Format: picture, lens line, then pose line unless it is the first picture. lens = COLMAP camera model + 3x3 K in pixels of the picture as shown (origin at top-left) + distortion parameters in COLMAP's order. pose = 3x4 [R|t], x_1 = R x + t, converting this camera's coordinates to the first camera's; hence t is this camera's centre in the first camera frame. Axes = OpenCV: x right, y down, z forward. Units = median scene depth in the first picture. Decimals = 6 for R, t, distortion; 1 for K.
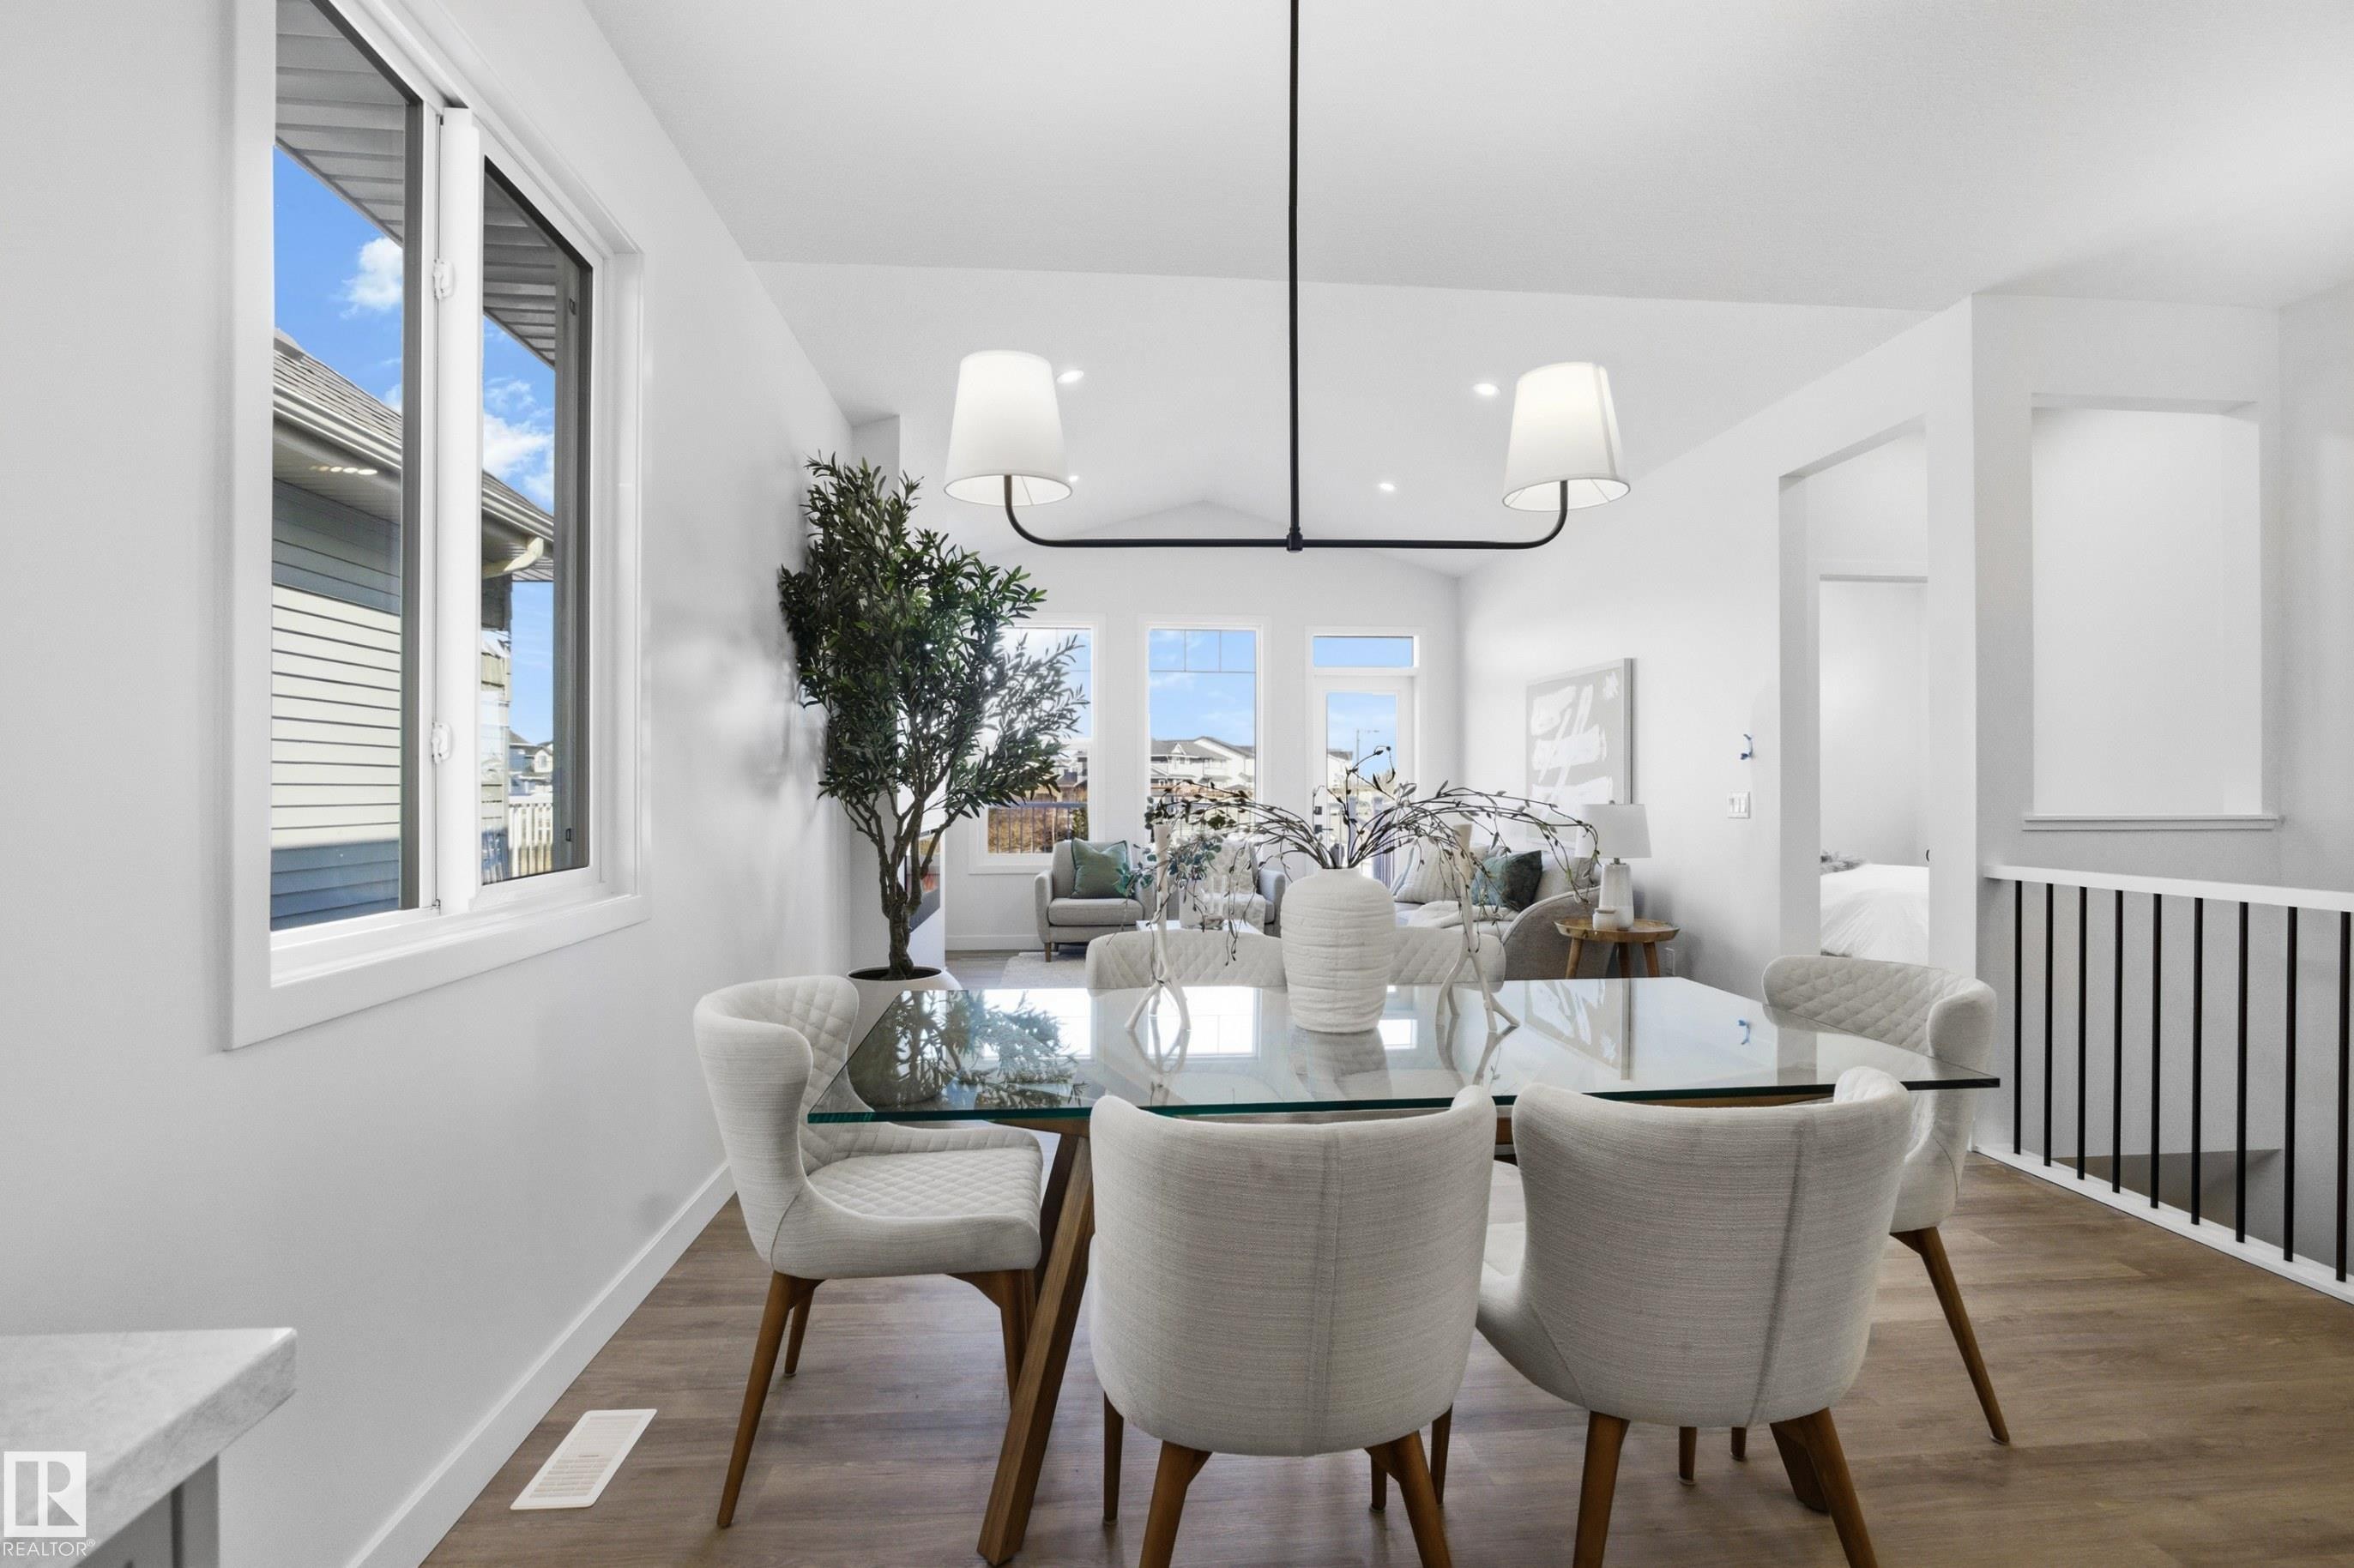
lens RADIAL K [[1133.7, 0, 1187.9], [0, 1133.7, 785.6], [0, 0, 1]] dist [-0.026885, 0.000987]
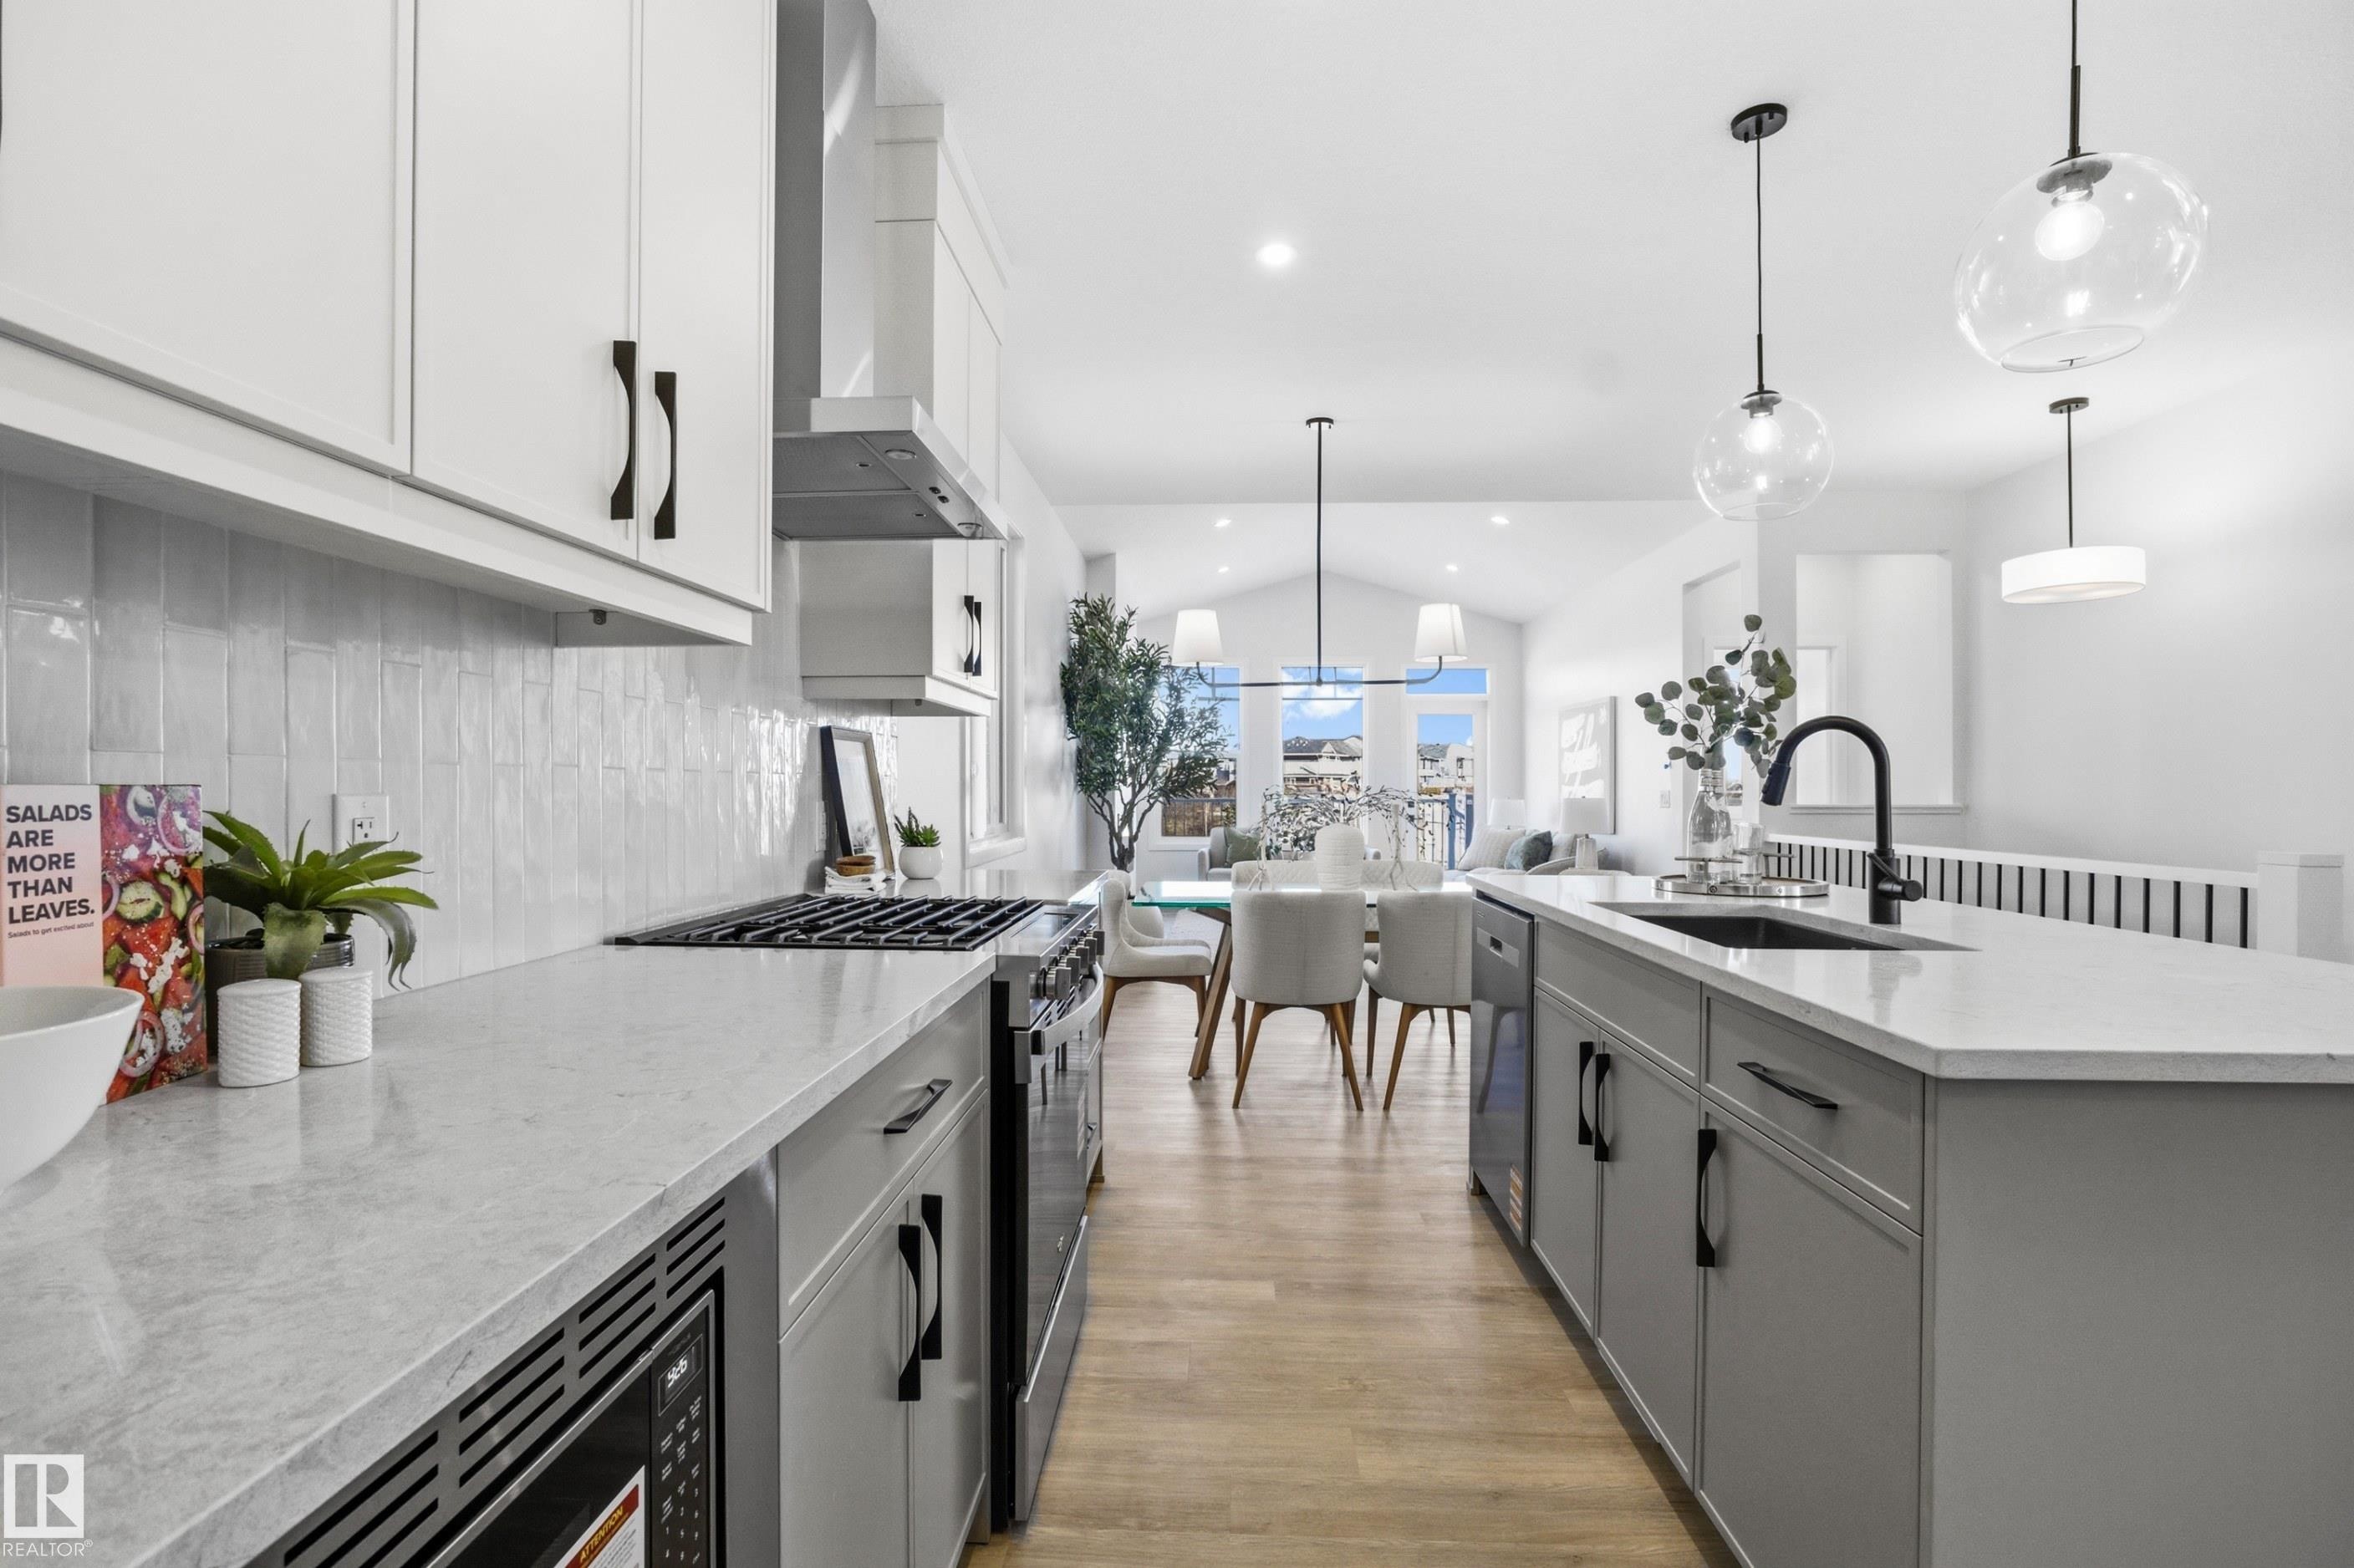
lens RADIAL K [[1133.7, 0, 1187.9], [0, 1133.7, 785.6], [0, 0, 1]] dist [-0.026885, 0.000987]
pose [[0.991138, 0.000103, -0.132839, 0.059608], [0.000091, 0.999999, 0.001454, -0.002946], [0.132839, -0.001453, 0.991137, -0.594758]]
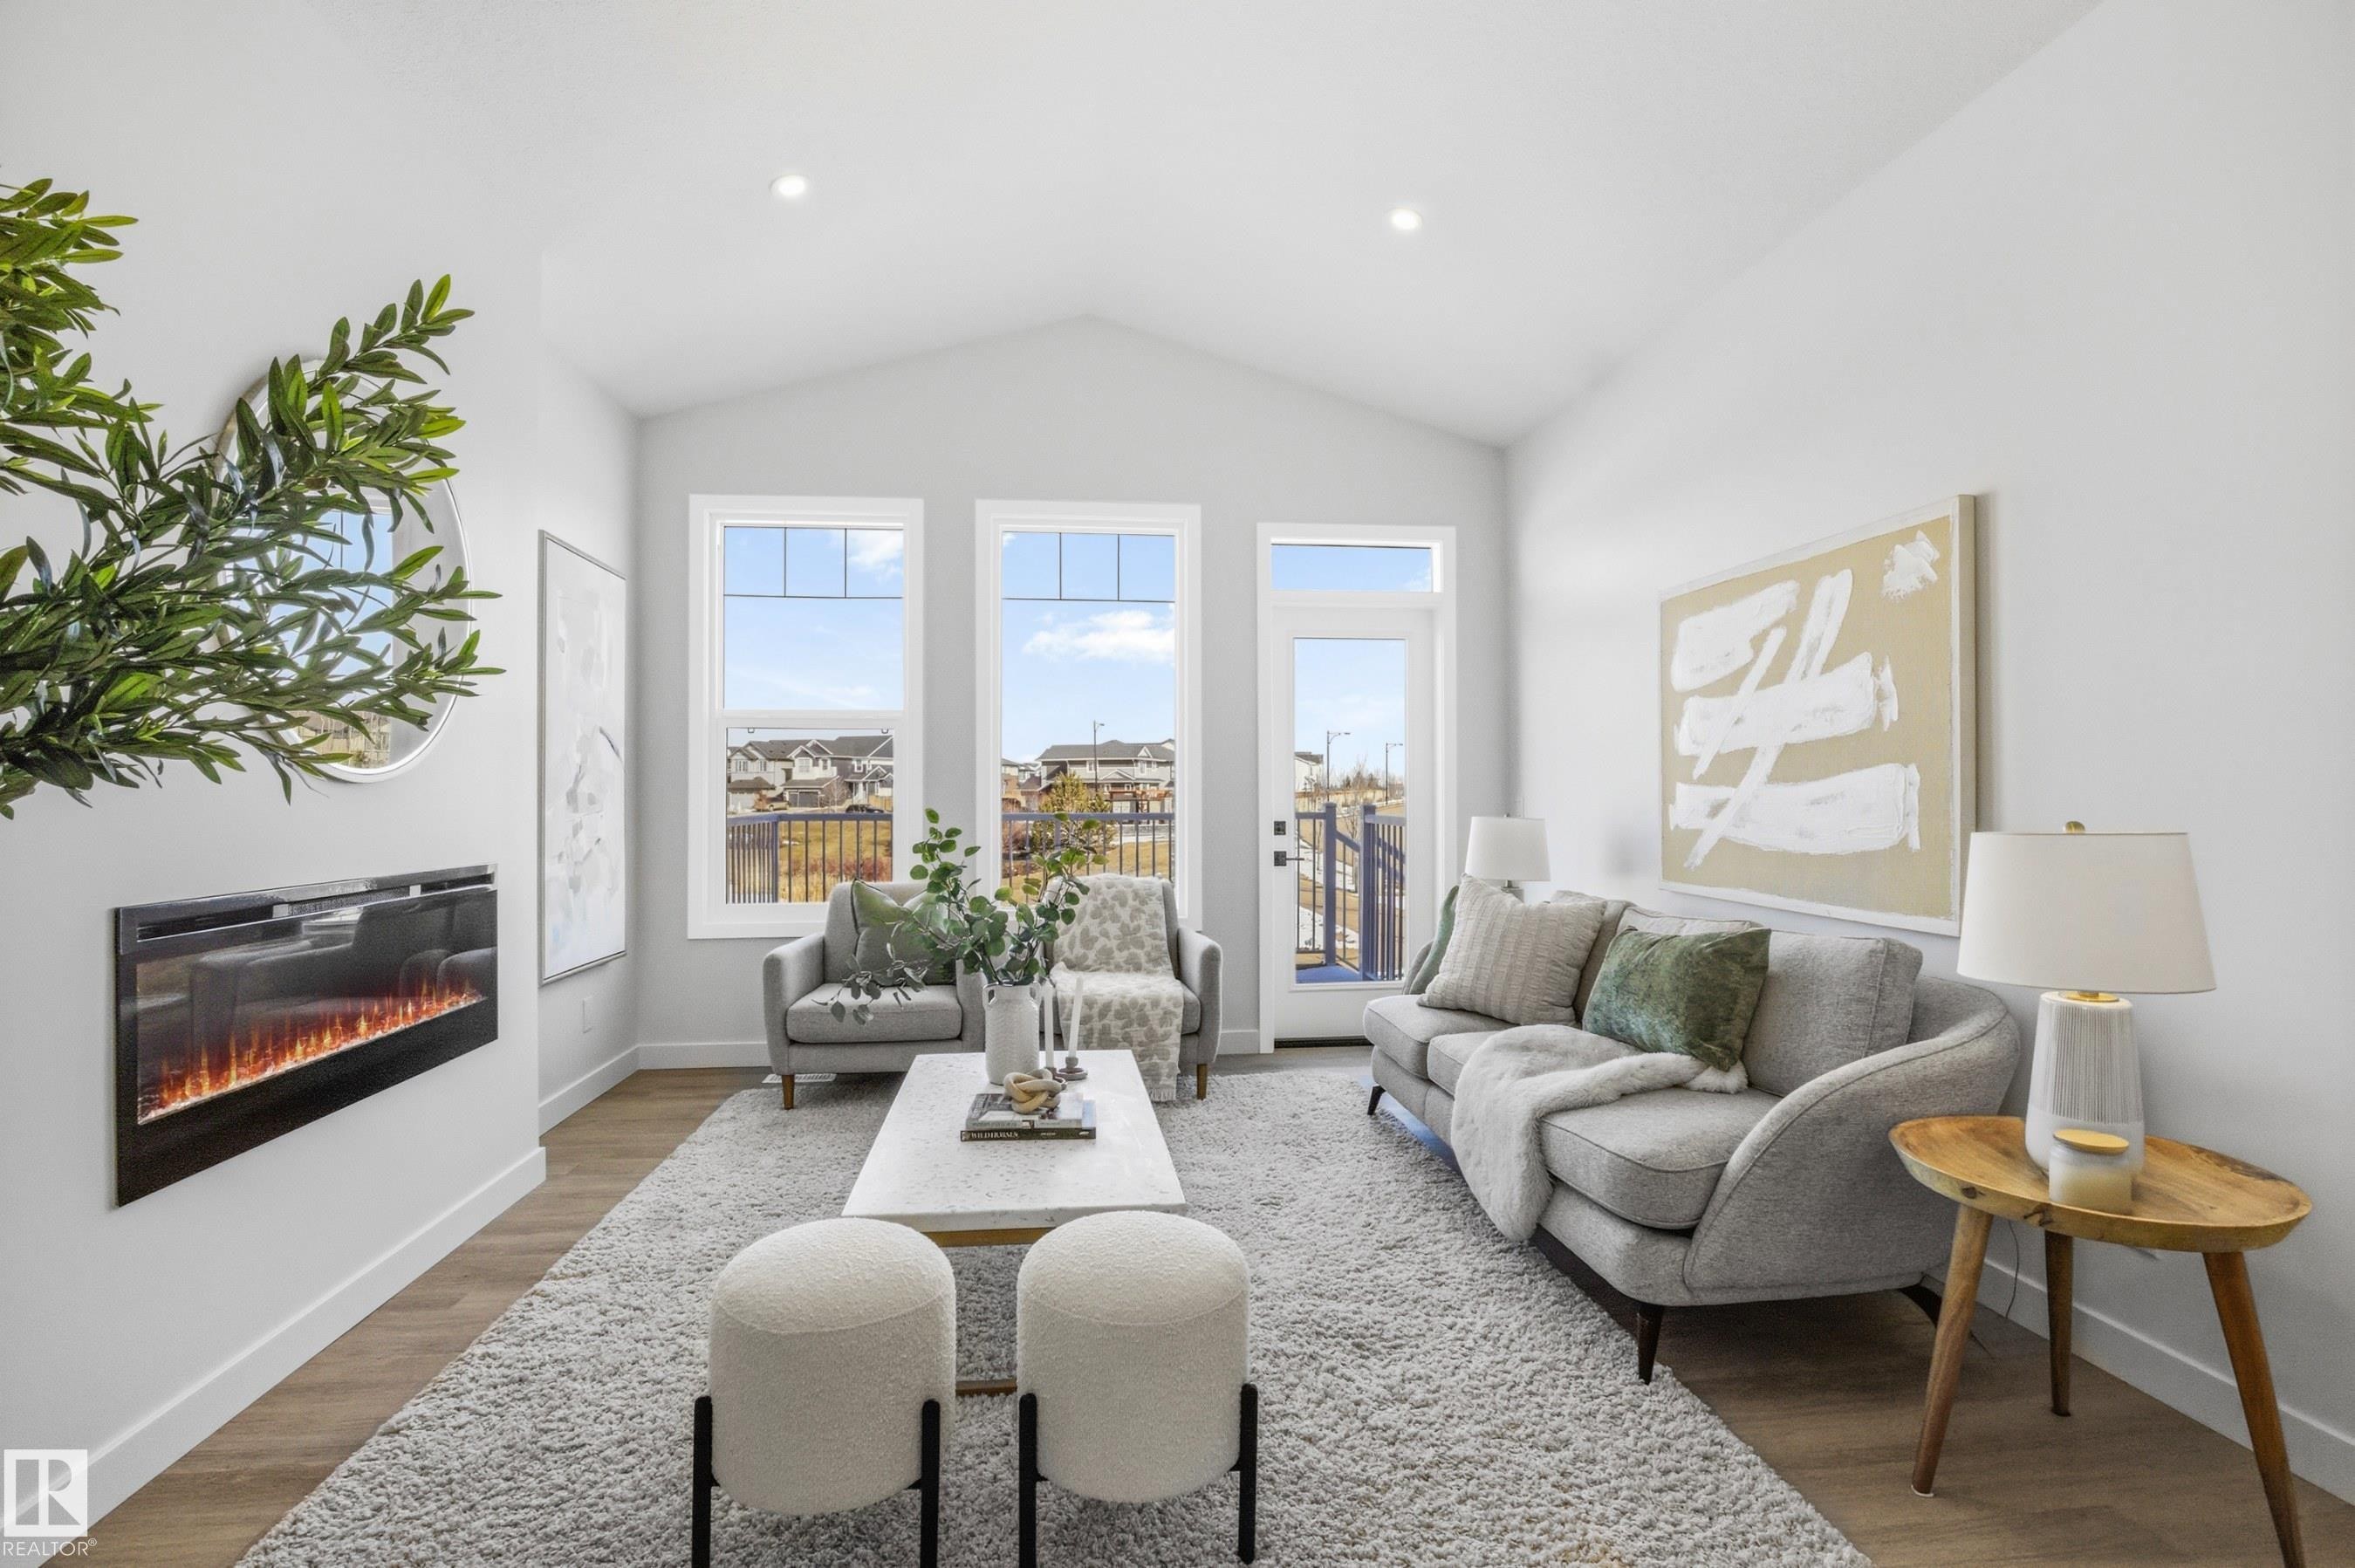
lens RADIAL K [[1134.2, 0, 1188.4], [0, 1134.2, 785.6], [0, 0, 1]] dist [-0.026885, 0.000987]
pose [[0.999571, -0.004021, 0.029005, 0.086236], [0.004105, 0.999988, -0.002827, 0.001691], [-0.028993, 0.002945, 0.999575, 0.701850]]
